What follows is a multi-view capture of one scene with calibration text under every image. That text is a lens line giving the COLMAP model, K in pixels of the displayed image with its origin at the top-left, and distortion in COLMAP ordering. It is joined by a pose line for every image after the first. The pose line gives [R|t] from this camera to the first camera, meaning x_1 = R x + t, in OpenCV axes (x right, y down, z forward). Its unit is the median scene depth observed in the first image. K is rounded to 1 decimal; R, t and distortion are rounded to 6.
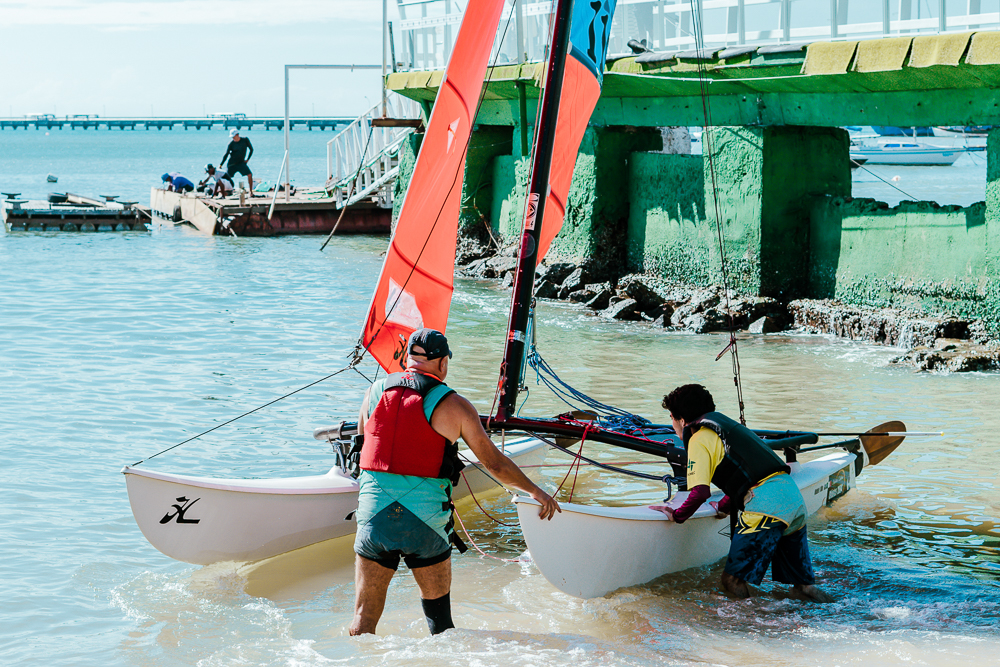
lens RADIAL K [[2485.5, 0, 505.9], [0, 2485.5, 338.3], [0, 0, 1]] dist [0.134830, 0.000000]
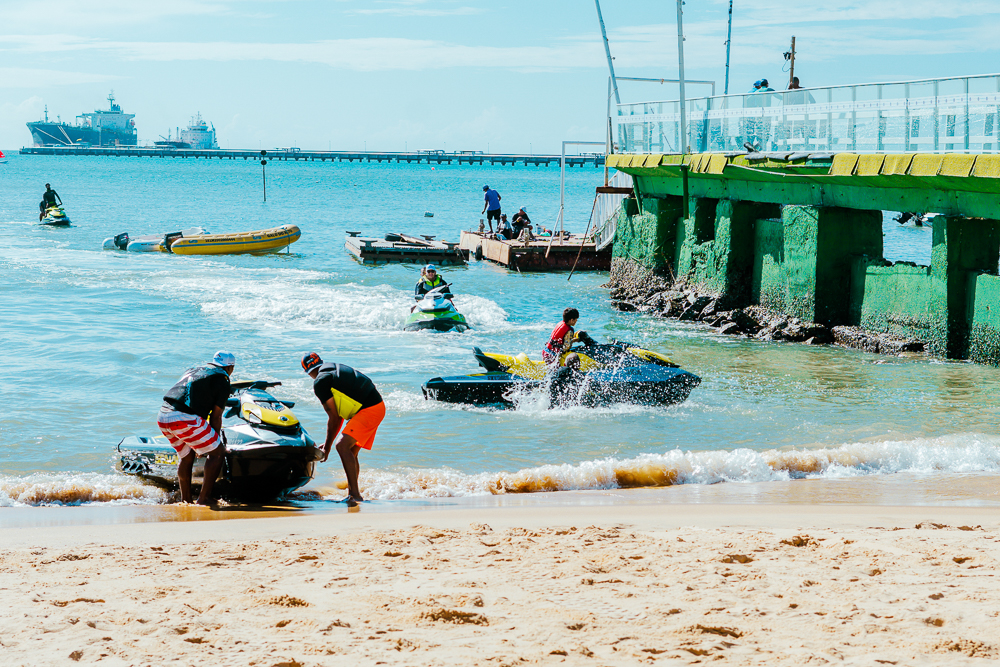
lens RADIAL K [[2554.3, 0, 496.5], [0, 2554.3, 327.1], [0, 0, 1]] dist [0.199525, 0.000000]
pose [[0.985119, 0.029553, -0.169314, 0.152250], [-0.032357, 0.999381, -0.013828, 0.010857], [0.168801, 0.019101, 0.985465, -0.448490]]
